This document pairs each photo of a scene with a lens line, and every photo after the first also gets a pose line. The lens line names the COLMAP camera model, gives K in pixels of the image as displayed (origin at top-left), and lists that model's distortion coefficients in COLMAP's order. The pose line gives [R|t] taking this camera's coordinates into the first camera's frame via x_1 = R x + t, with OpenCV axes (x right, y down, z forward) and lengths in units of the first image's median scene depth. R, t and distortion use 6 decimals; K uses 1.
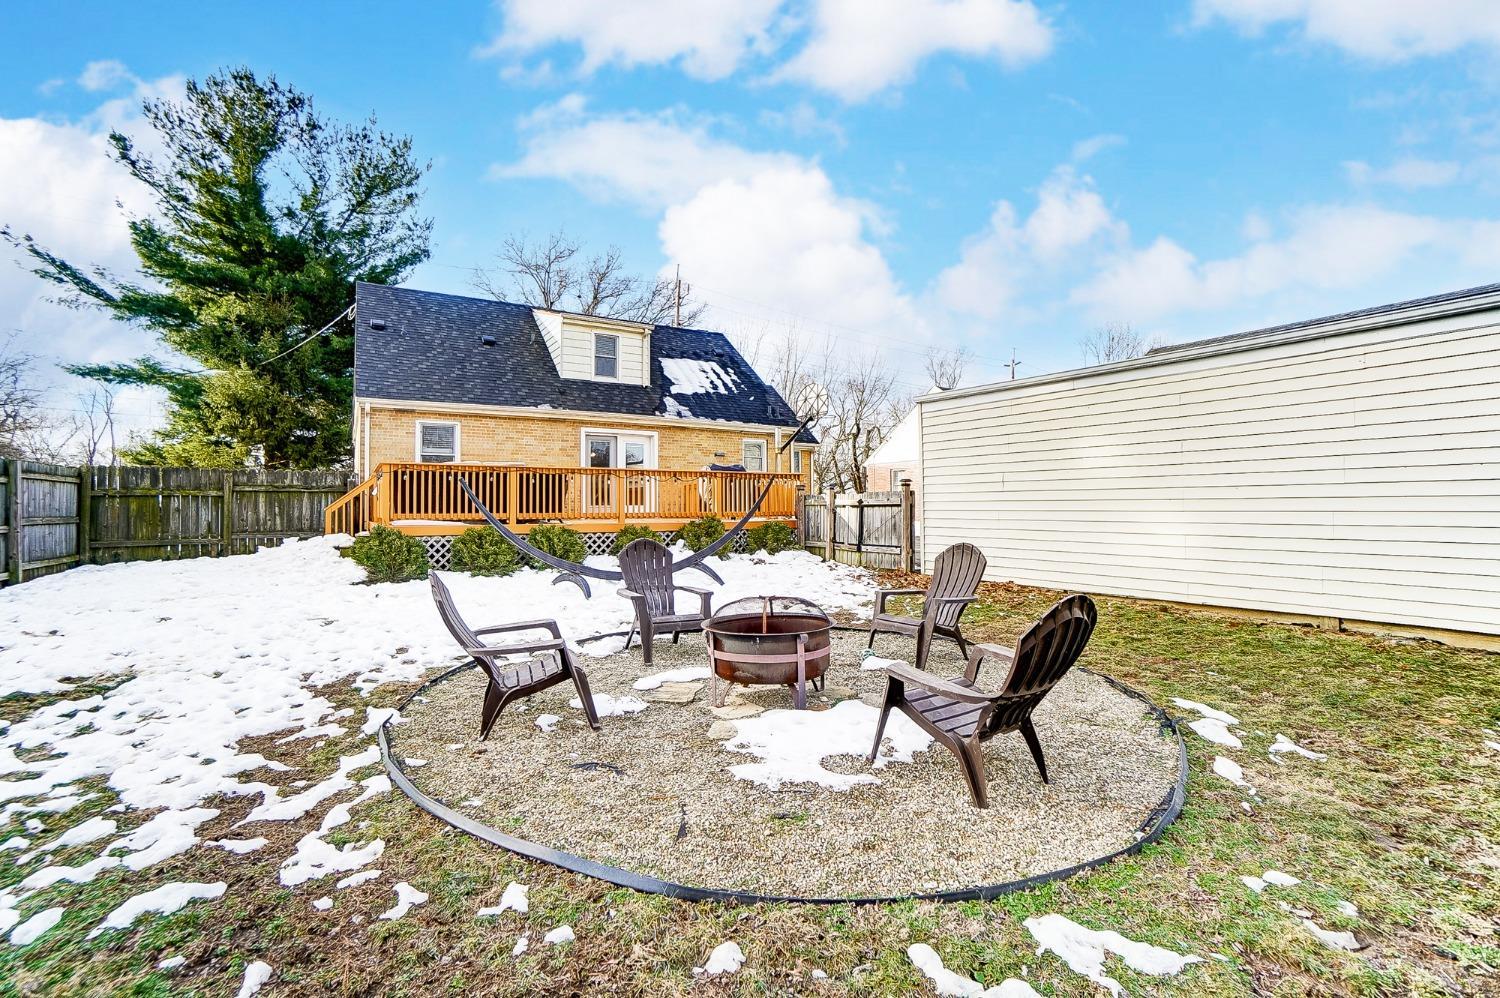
lens RADIAL K [[676.6, 0, 757.7], [0, 676.6, 502.3], [0, 0, 1]] dist [-0.010957, 0.008361]
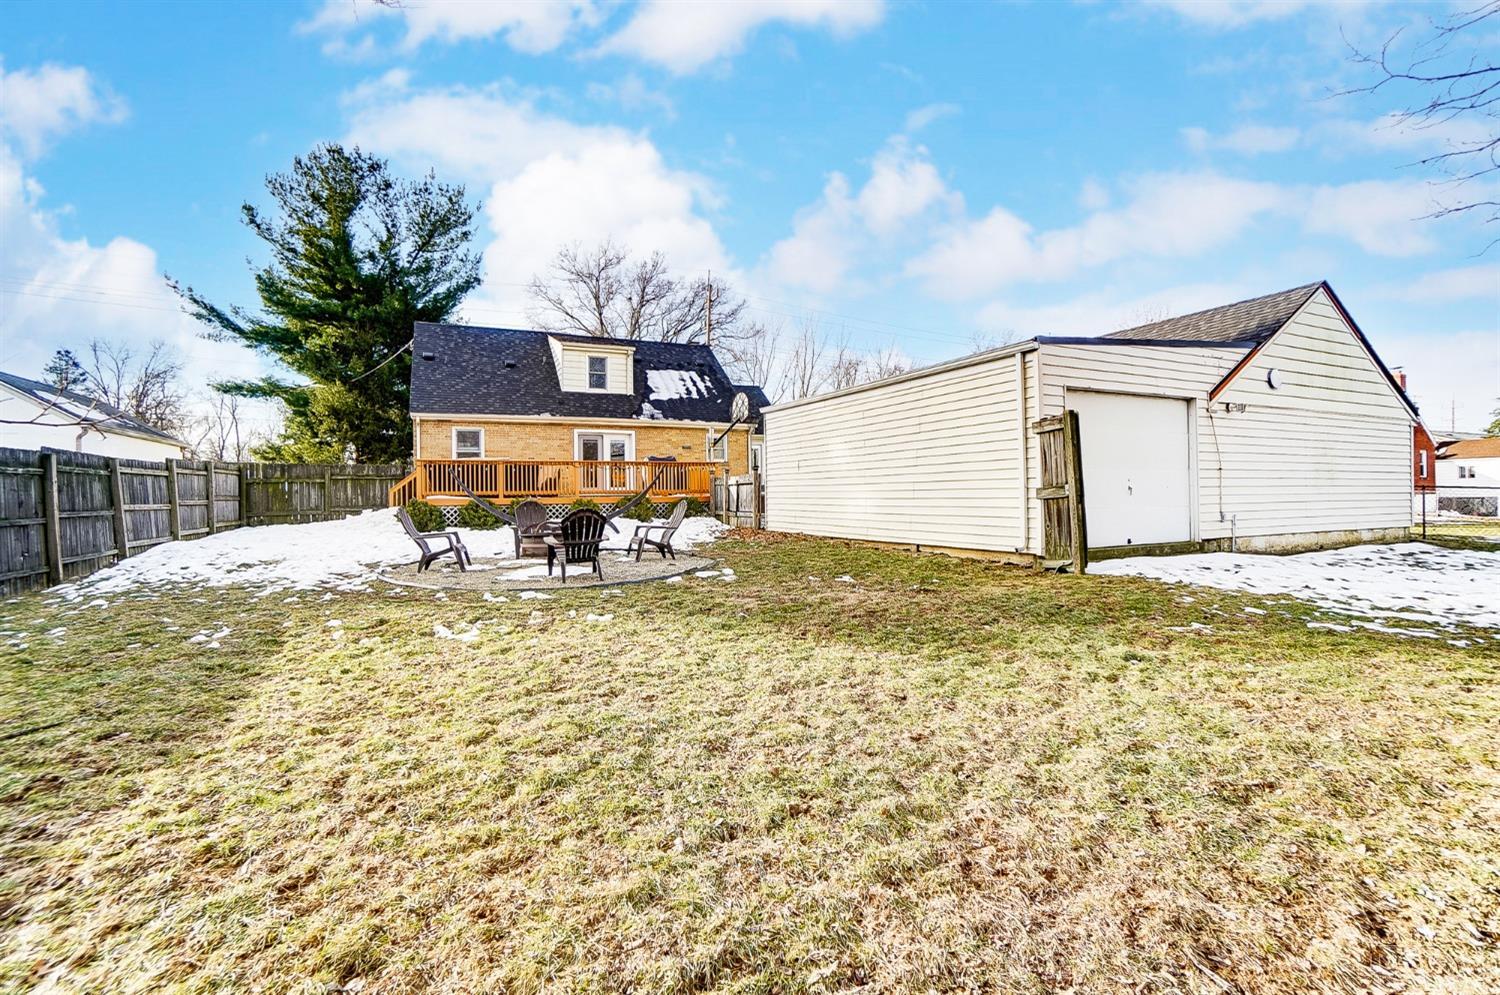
lens RADIAL K [[676.6, 0, 747.7], [0, 676.6, 503.8], [0, 0, 1]] dist [-0.010957, 0.008361]
pose [[0.993632, -0.004607, -0.112576, 0.152113], [0.006952, 0.999767, 0.020445, 0.007311], [0.112455, -0.021098, 0.993433, -0.189507]]
